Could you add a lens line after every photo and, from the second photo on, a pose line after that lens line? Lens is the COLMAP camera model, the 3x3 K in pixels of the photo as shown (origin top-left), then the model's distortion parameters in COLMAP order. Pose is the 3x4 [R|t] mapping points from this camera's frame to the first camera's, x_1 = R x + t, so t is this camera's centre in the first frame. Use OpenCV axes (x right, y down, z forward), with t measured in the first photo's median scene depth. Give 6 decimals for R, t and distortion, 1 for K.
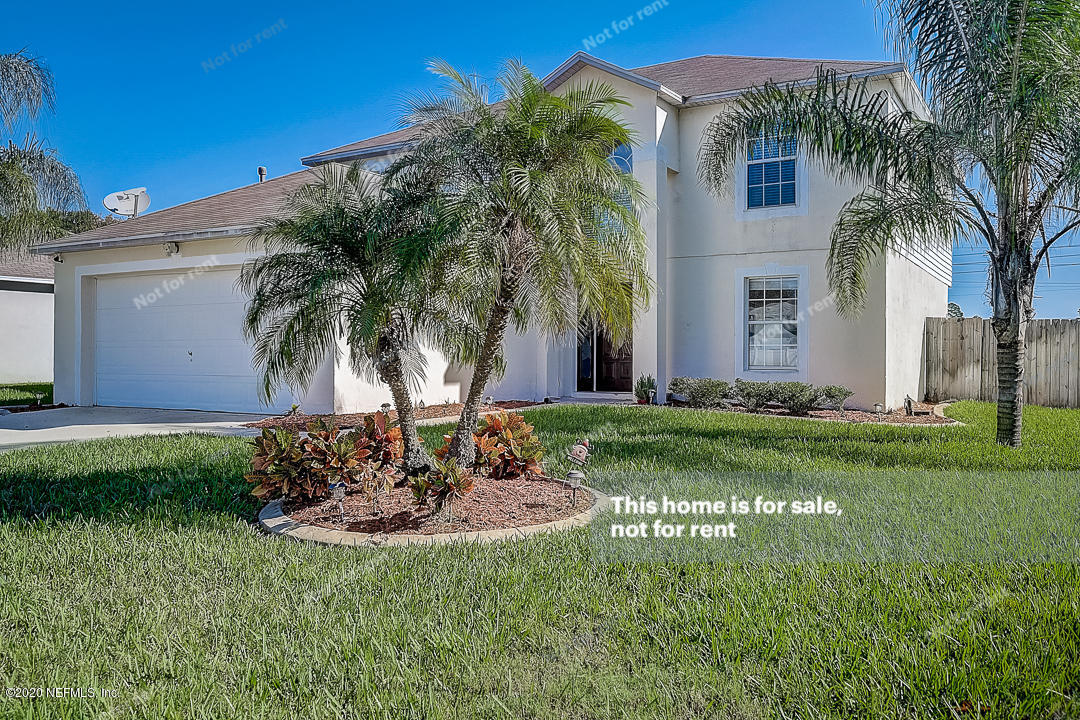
lens RADIAL K [[819.6, 0, 540.0], [0, 819.6, 360.0], [0, 0, 1]] dist [0.002203, -0.001304]
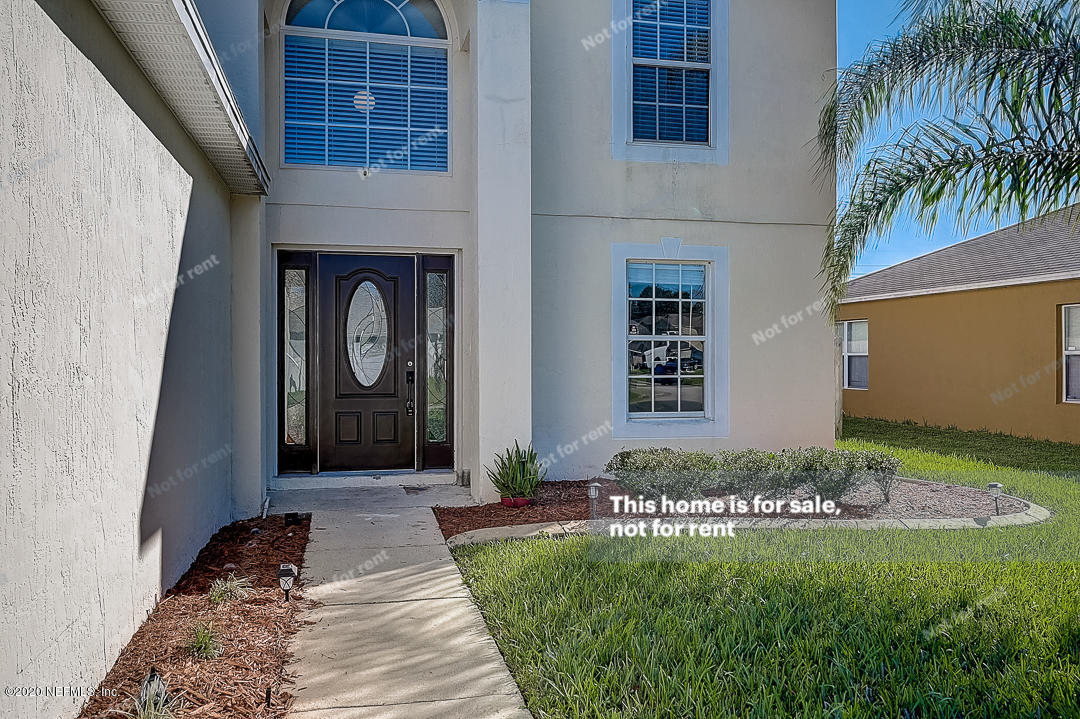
lens RADIAL K [[819.6, 0, 540.0], [0, 819.6, 359.5], [0, 0, 1]] dist [0.002203, -0.001304]
pose [[0.727190, -0.015242, 0.686267, -0.199573], [0.009776, 0.999882, 0.011848, -0.037387], [-0.686367, -0.001907, 0.727253, 0.634504]]
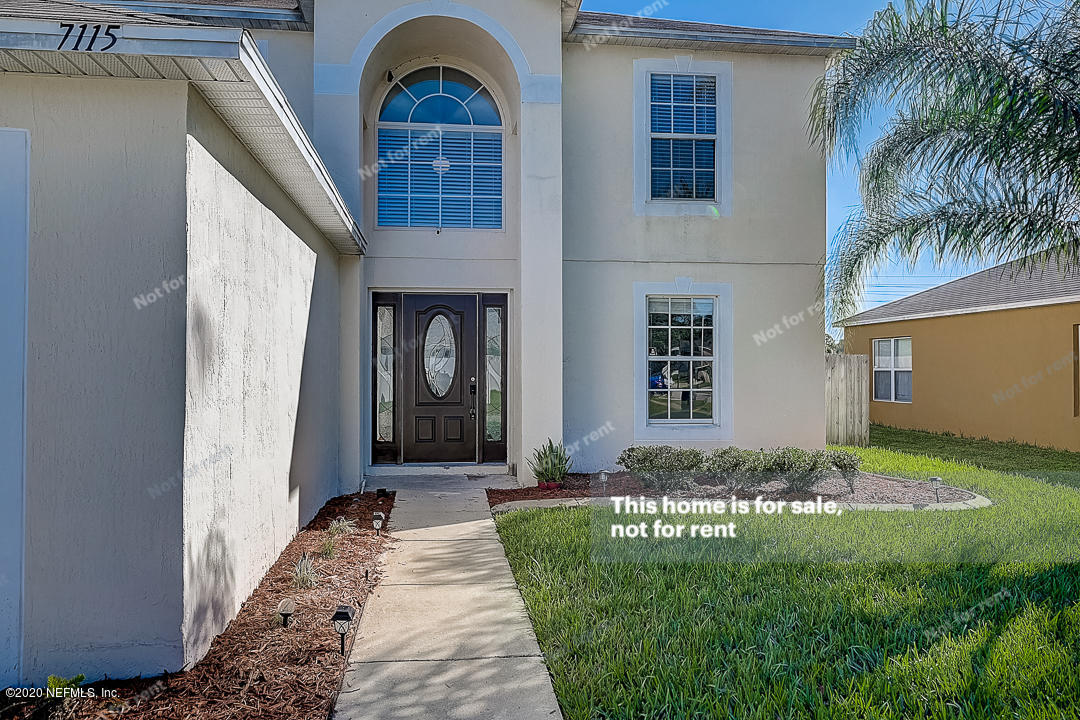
lens RADIAL K [[819.6, 0, 540.0], [0, 819.6, 360.0], [0, 0, 1]] dist [0.002203, -0.001304]
pose [[0.795609, -0.005328, 0.605787, -0.266555], [0.009933, 0.999942, -0.004251, -0.041899], [-0.605729, 0.009400, 0.795615, 0.497171]]
